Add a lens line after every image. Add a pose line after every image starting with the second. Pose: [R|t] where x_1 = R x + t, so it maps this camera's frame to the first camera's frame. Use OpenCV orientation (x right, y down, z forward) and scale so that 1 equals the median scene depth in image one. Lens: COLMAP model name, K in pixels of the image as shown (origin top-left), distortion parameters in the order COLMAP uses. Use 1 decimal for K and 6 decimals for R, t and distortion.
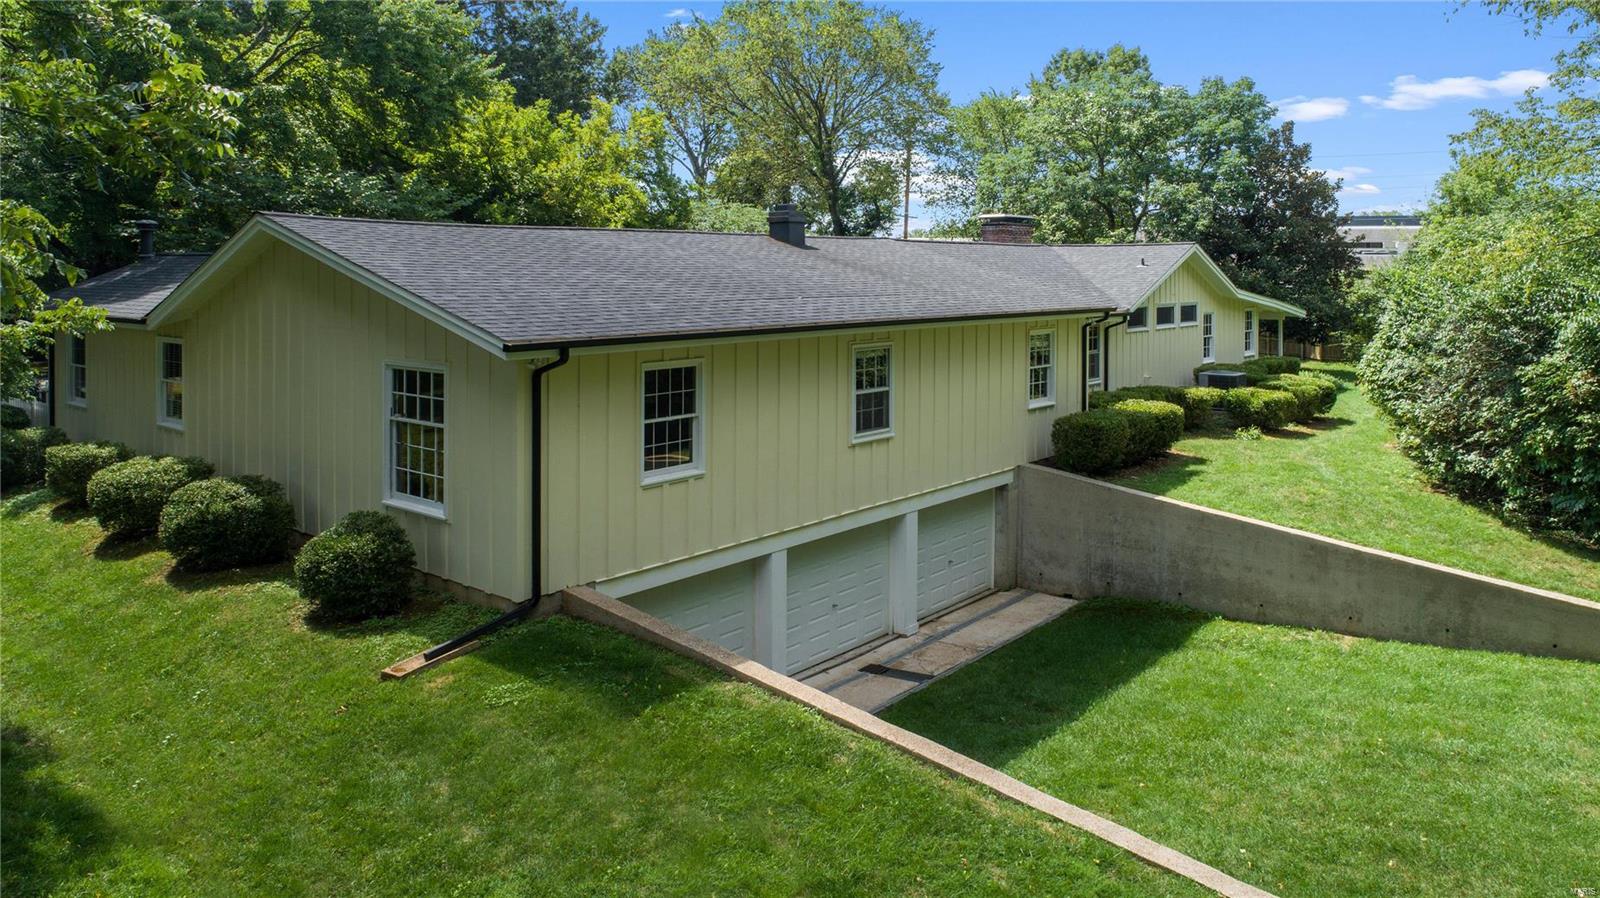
lens RADIAL K [[1090.8, 0, 799.8], [0, 1090.8, 403.0], [0, 0, 1]] dist [0.000497, -0.001304]
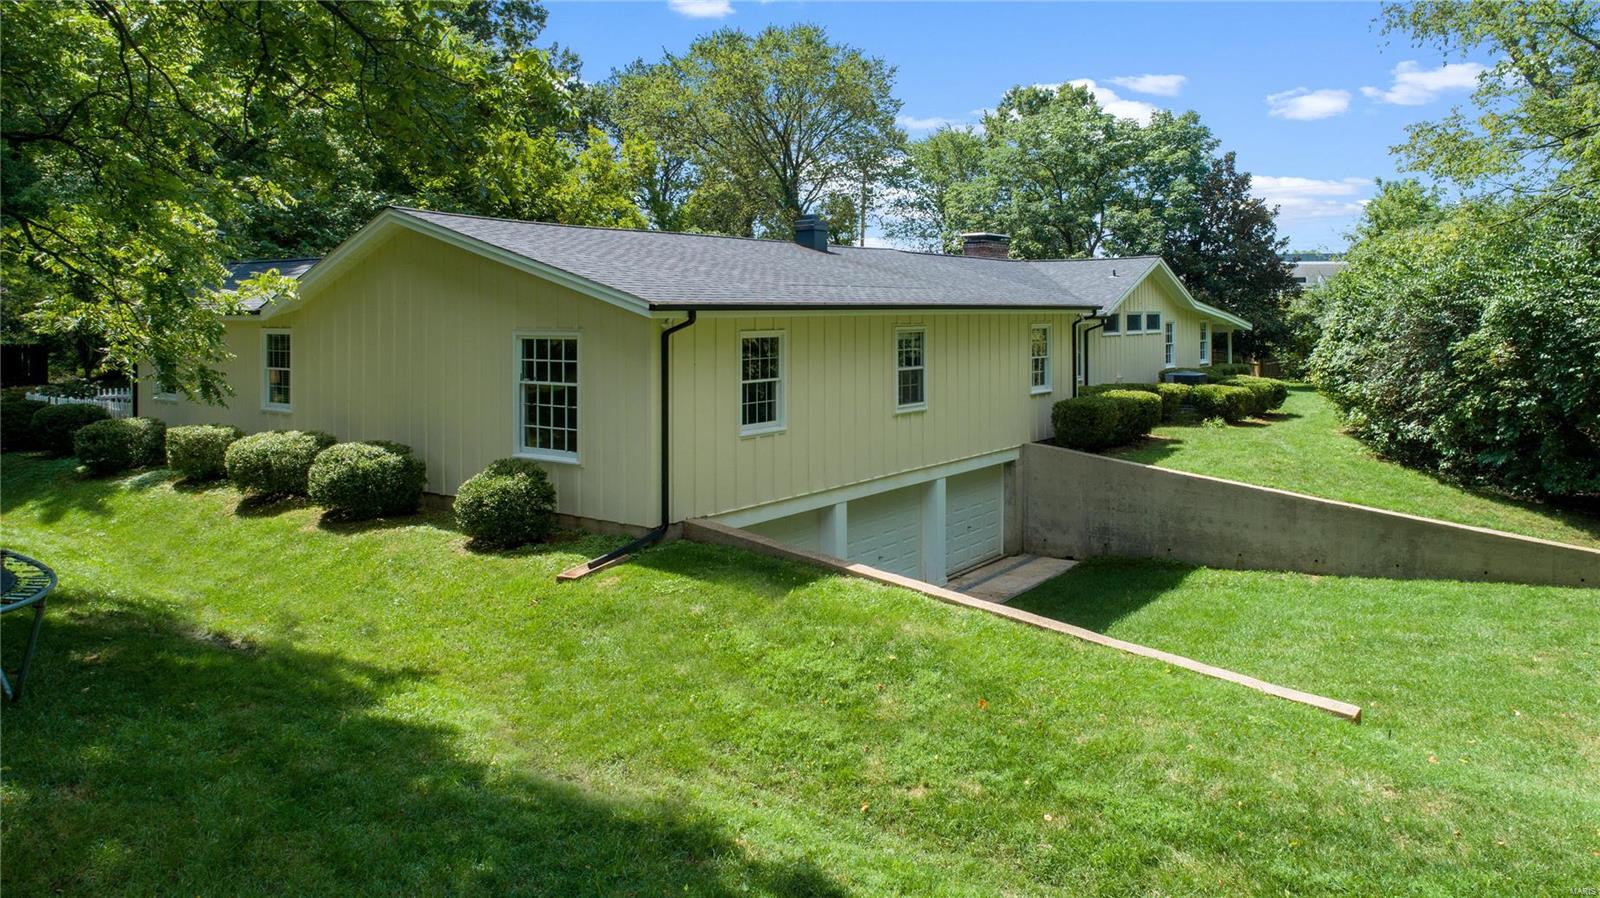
lens RADIAL K [[1100.6, 0, 807.1], [0, 1100.6, 445.3], [0, 0, 1]] dist [0.001585, -0.000400]
pose [[0.997607, -0.017511, 0.066893, -0.105975], [0.017793, 0.999835, -0.003623, 0.063160], [-0.066818, 0.004804, 0.997754, -0.128041]]
